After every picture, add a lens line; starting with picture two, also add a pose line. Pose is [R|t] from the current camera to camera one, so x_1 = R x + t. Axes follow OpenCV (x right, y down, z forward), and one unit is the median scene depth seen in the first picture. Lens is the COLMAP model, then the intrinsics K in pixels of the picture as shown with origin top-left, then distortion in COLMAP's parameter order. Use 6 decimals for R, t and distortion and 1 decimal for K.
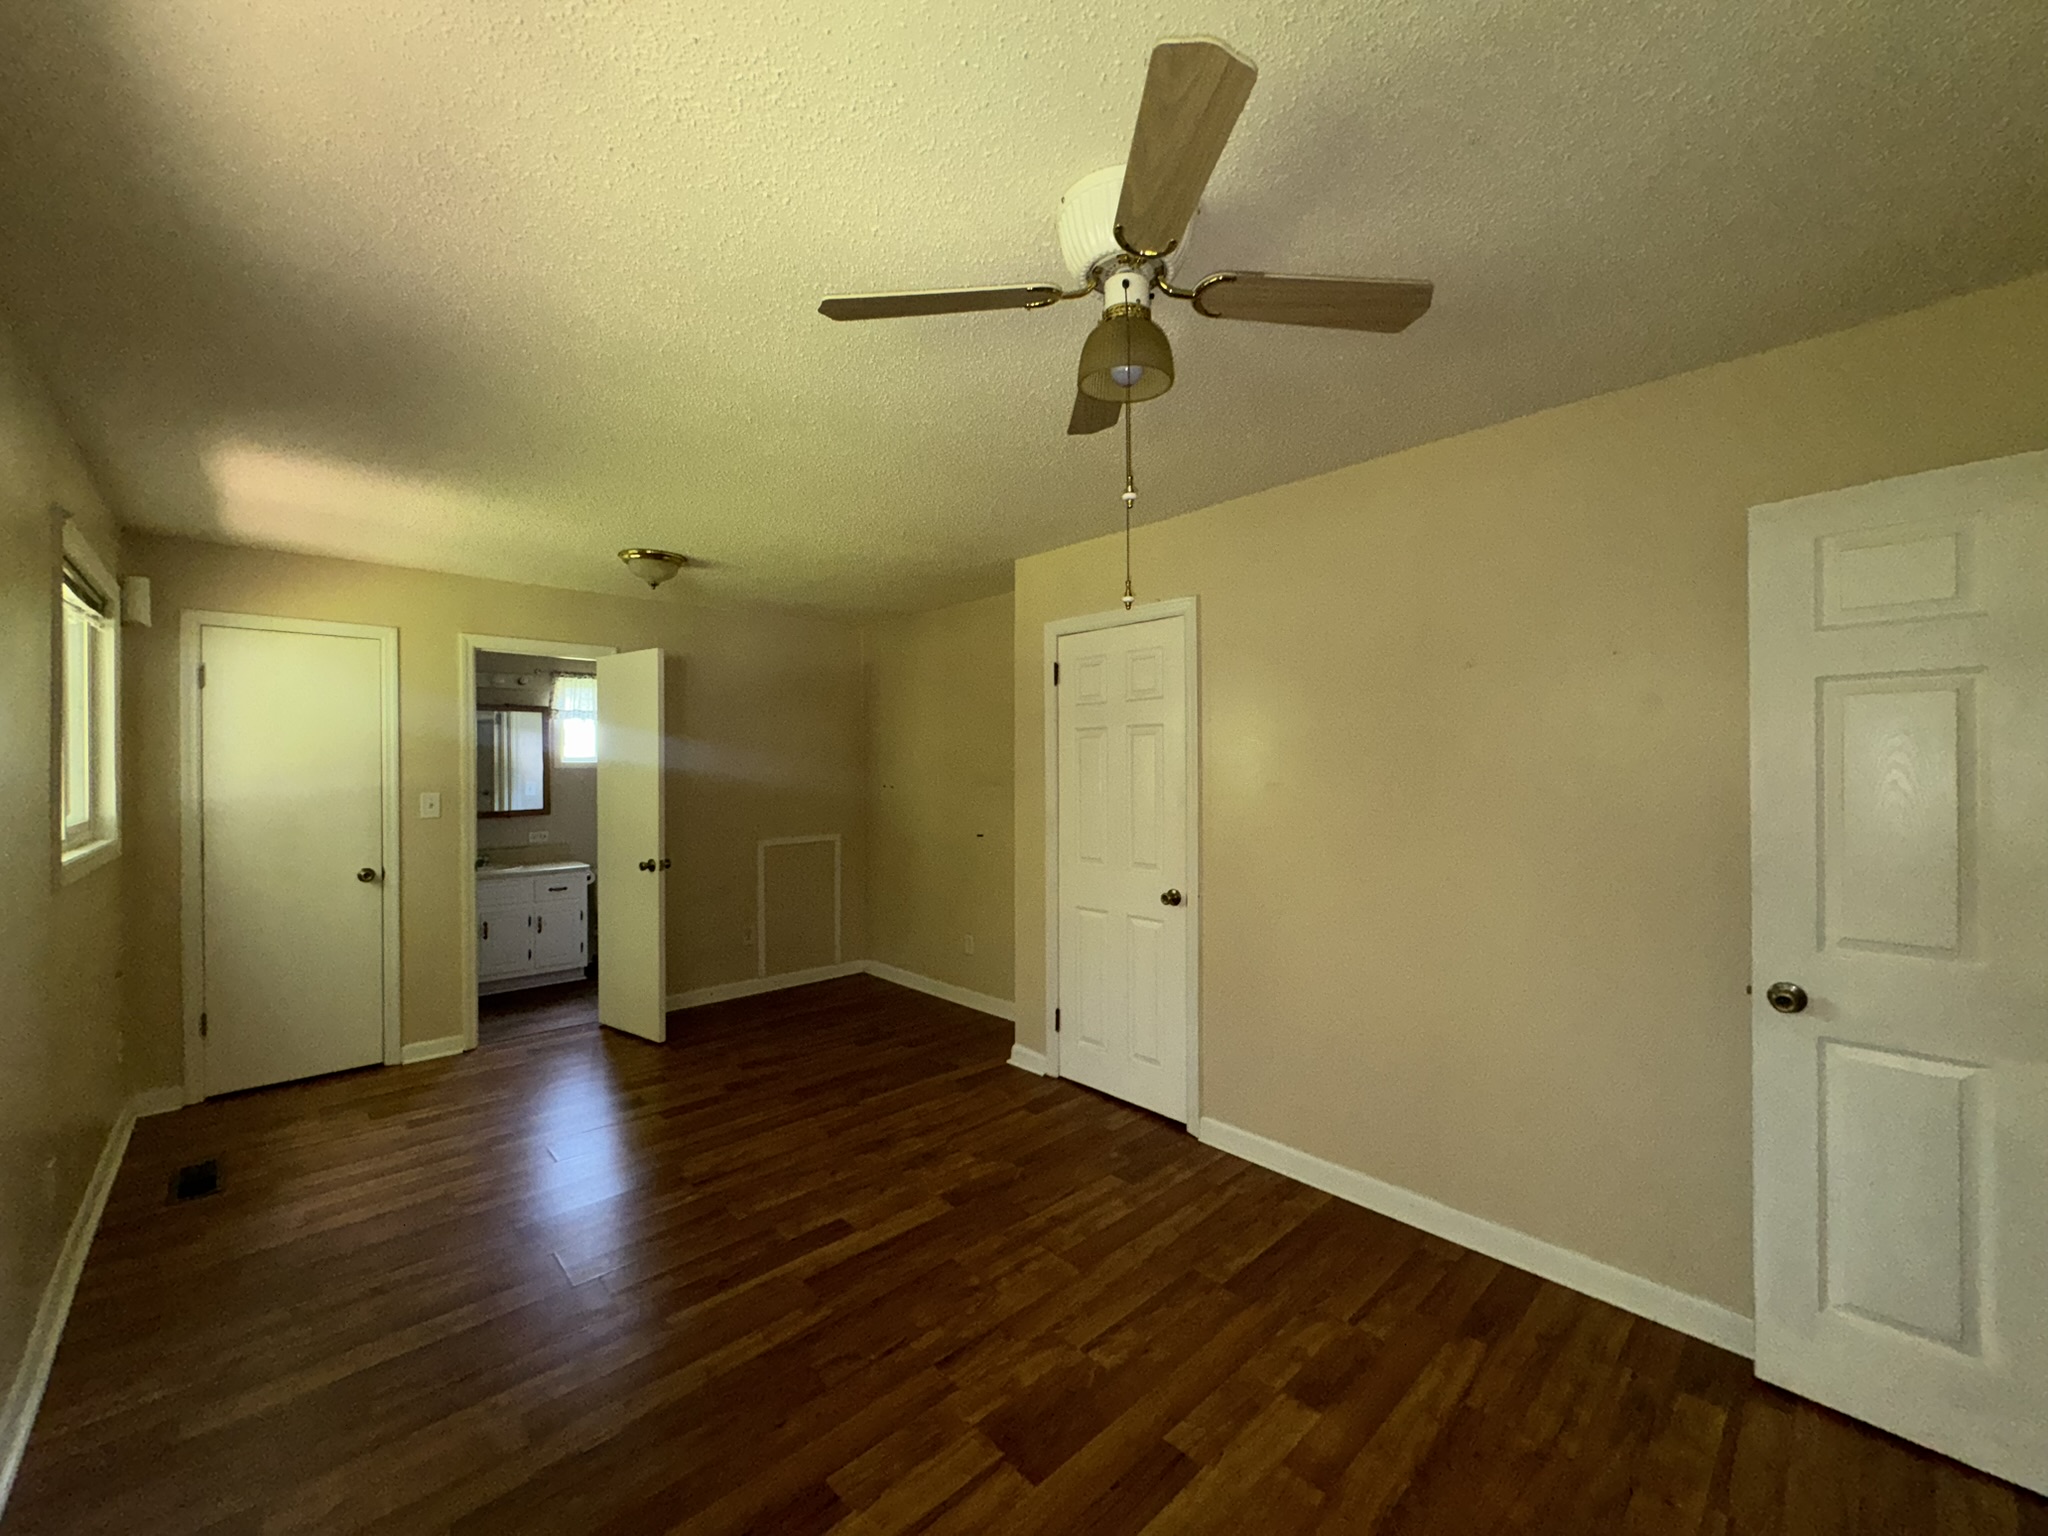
lens RADIAL K [[816.0, 0, 1021.2], [0, 816.0, 769.8], [0, 0, 1]] dist [-0.001453, 0.000213]
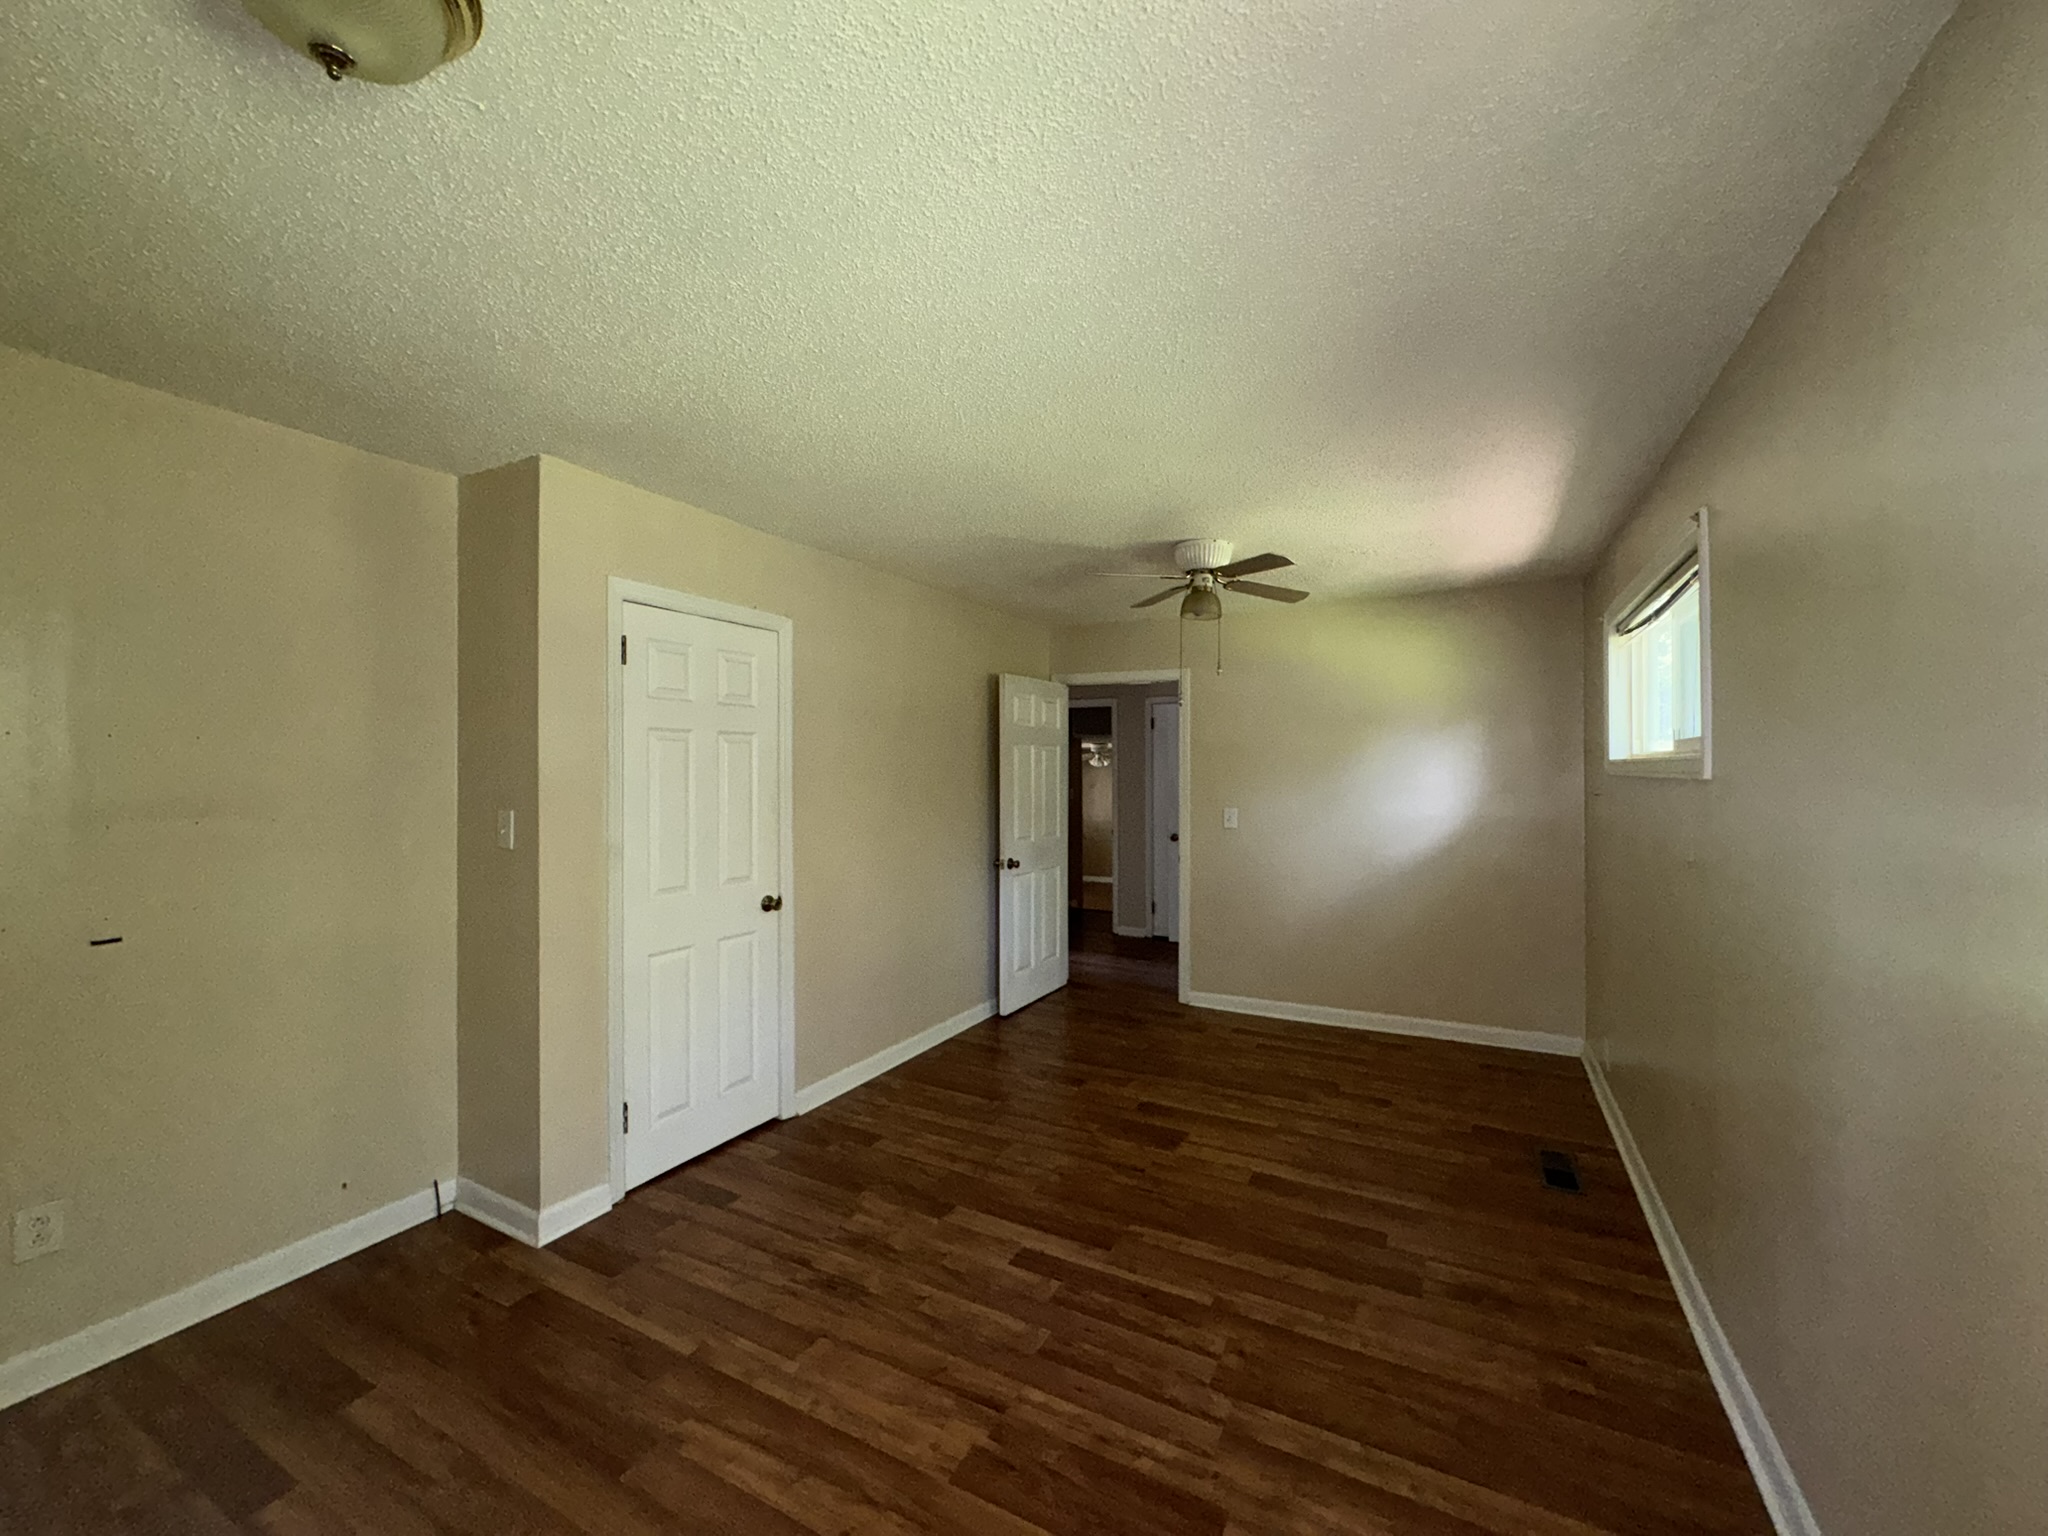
lens RADIAL K [[816.0, 0, 1021.2], [0, 816.0, 769.8], [0, 0, 1]] dist [-0.001453, 0.000213]
pose [[-0.325331, 0.010218, 0.945545, -1.064770], [0.005180, 0.999946, -0.009023, -0.000435], [-0.945586, 0.001963, -0.325366, 1.238707]]
